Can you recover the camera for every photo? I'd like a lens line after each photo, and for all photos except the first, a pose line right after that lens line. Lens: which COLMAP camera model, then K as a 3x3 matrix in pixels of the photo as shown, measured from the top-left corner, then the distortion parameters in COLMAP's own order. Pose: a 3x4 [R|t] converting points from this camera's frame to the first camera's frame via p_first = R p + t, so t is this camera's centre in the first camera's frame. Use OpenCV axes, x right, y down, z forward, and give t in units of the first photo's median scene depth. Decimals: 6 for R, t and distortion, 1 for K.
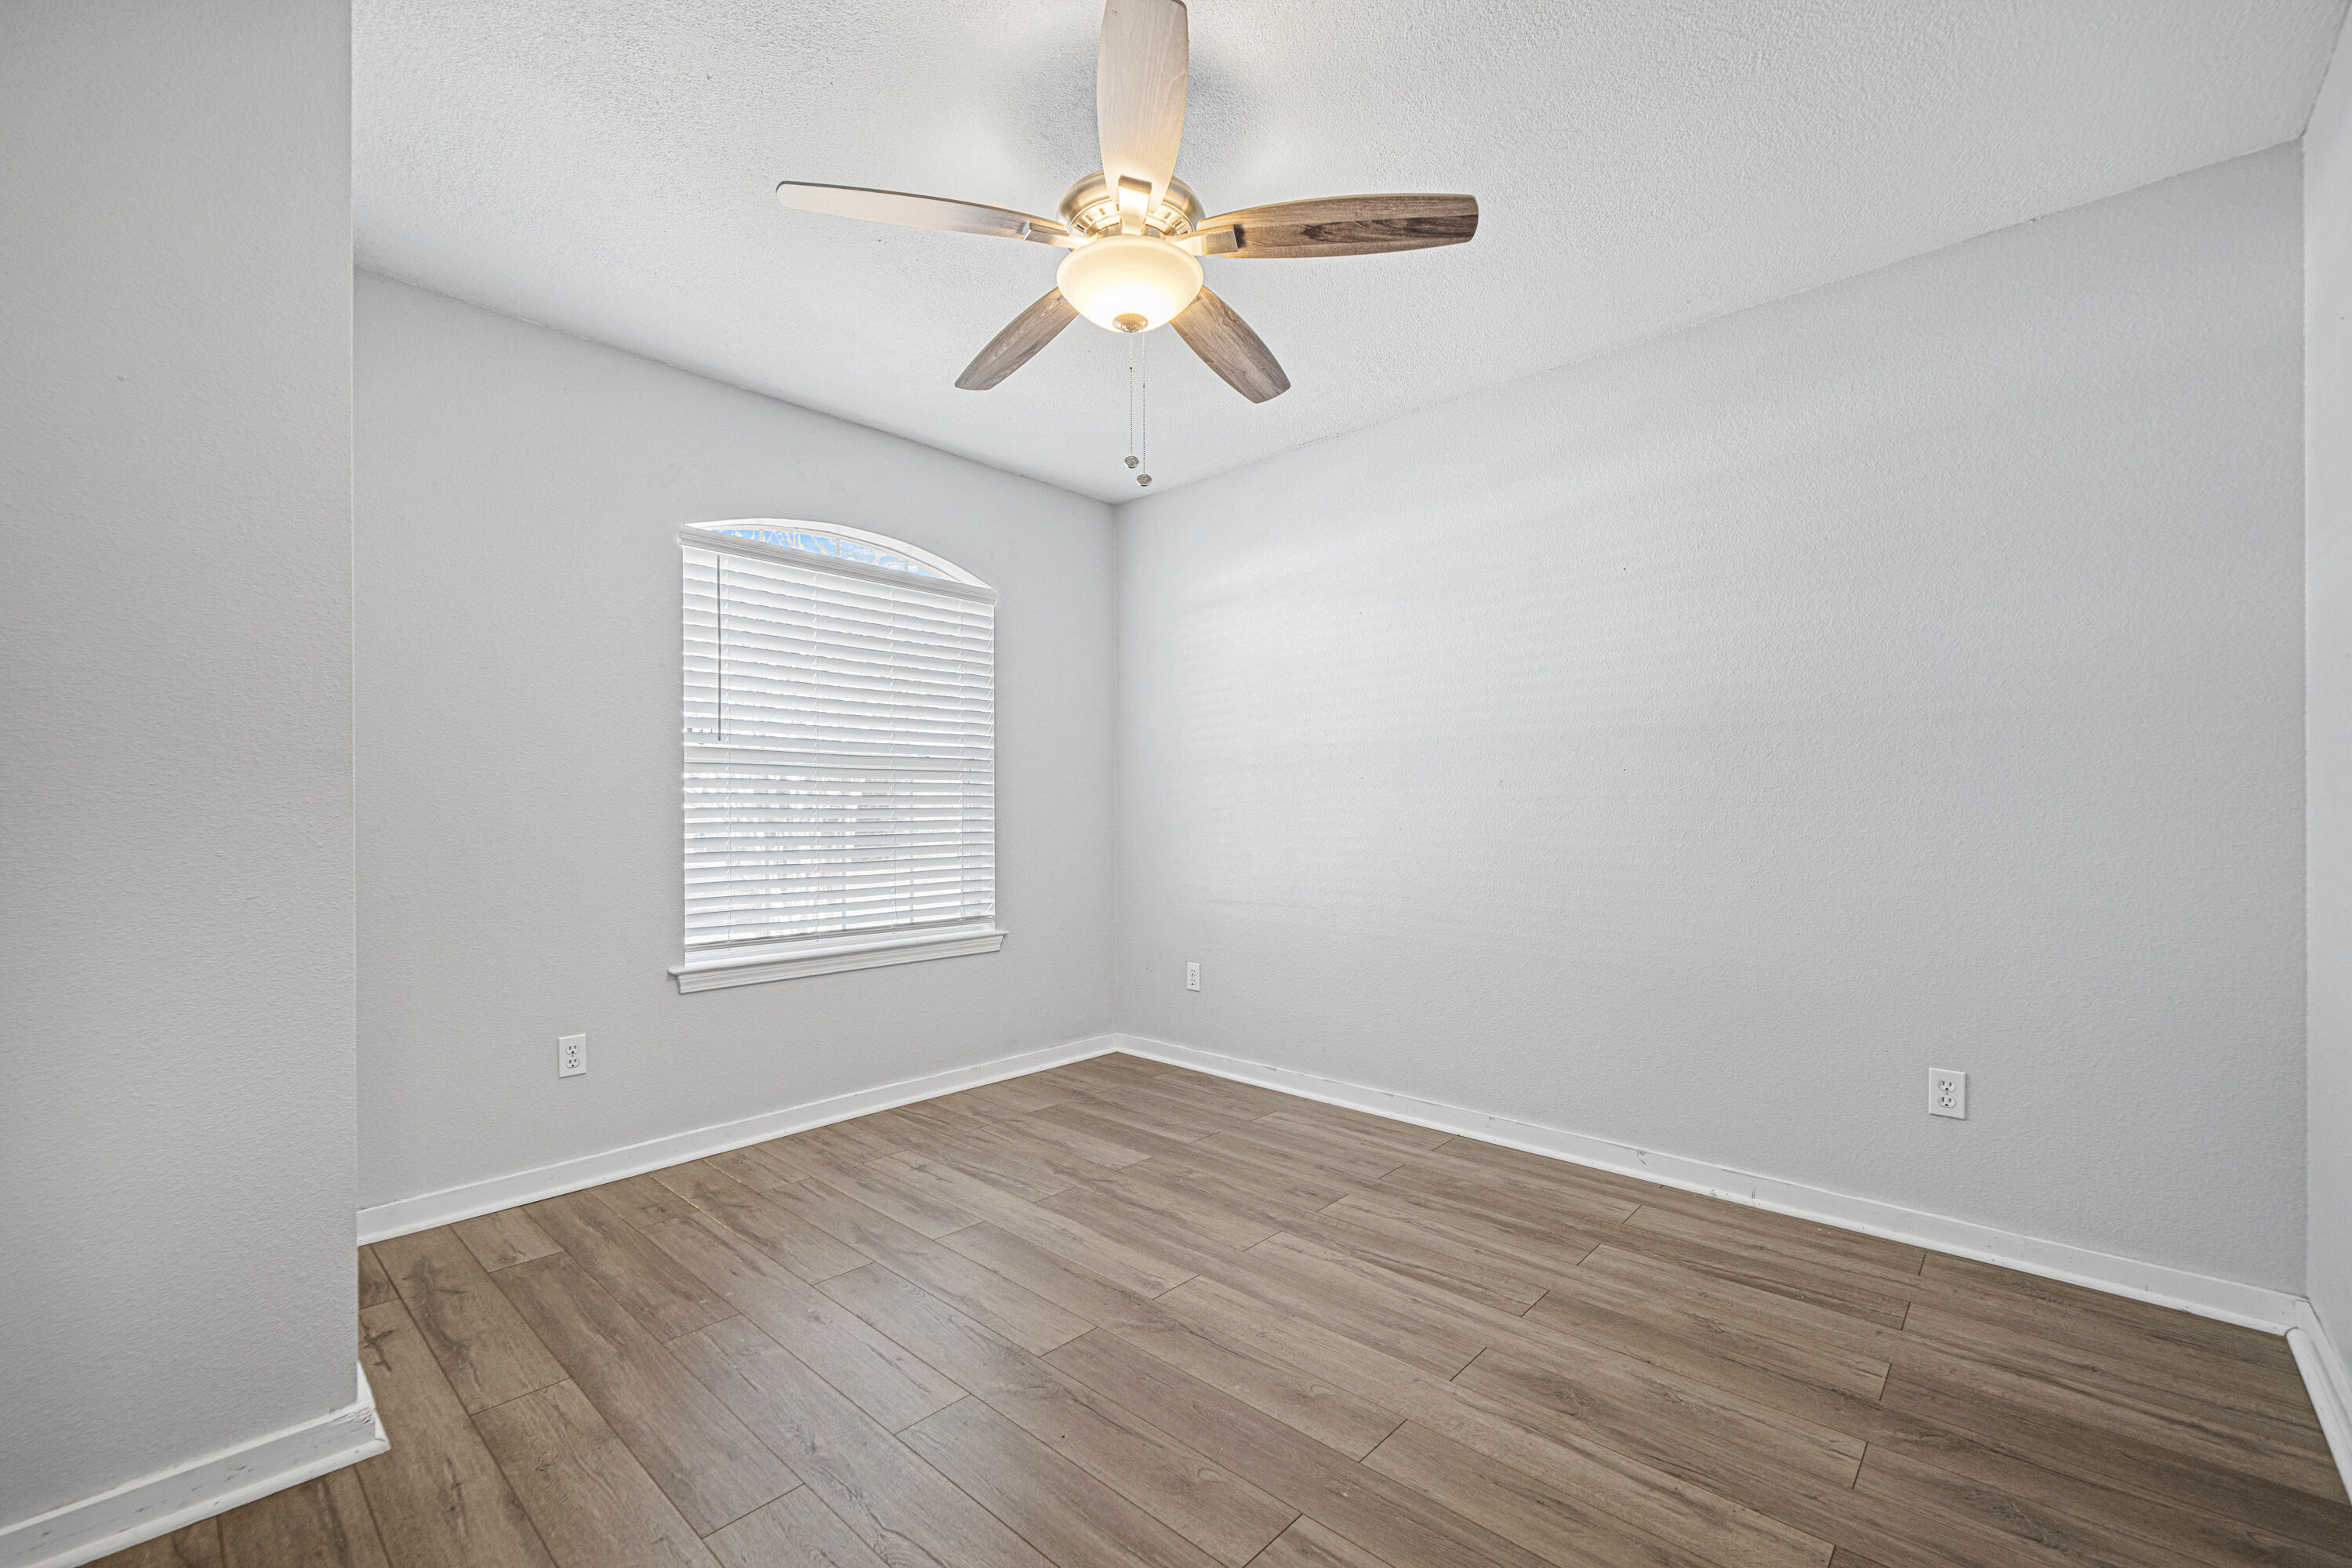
lens RADIAL K [[962.7, 0, 1166.5], [0, 962.7, 821.2], [0, 0, 1]] dist [-0.000356, 0.000005]
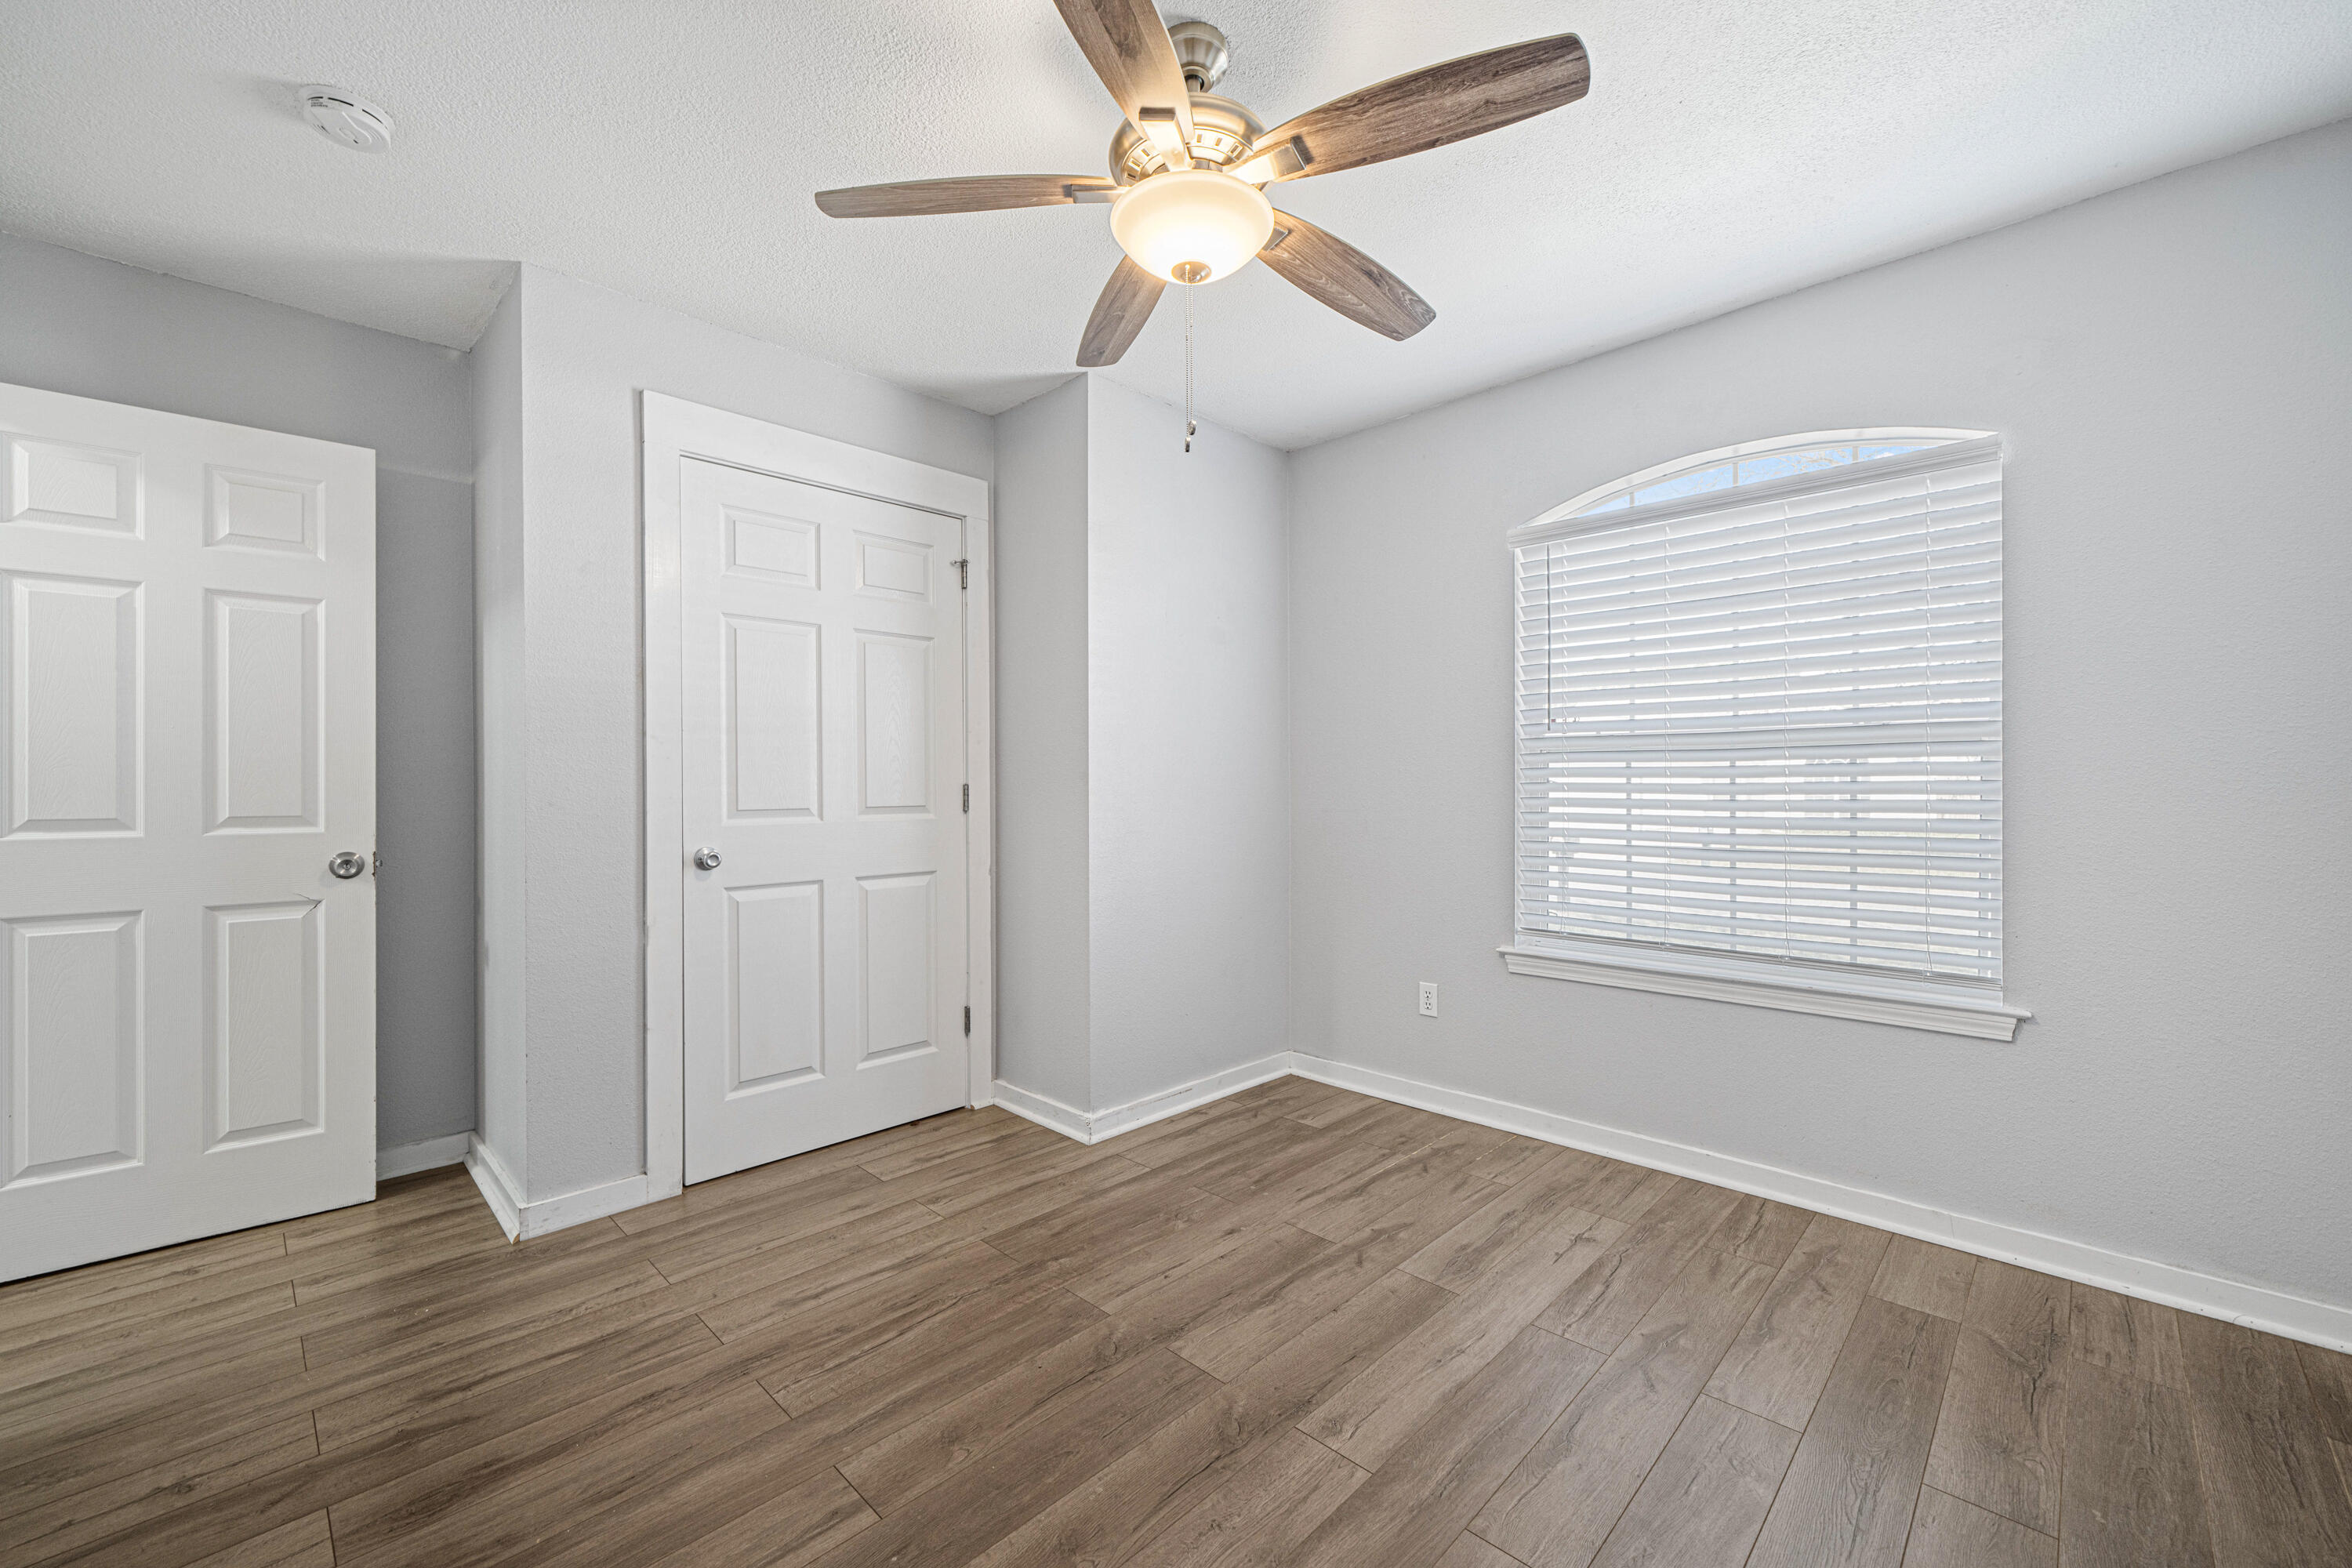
lens RADIAL K [[944.6, 0, 1165.2], [0, 944.6, 796.3], [0, 0, 1]] dist [-0.001955, -0.000139]
pose [[-0.031018, 0.015196, -0.999403, 0.589822], [-0.007196, 0.999855, 0.015426, -0.031255], [0.999493, 0.007671, -0.030904, 0.701067]]
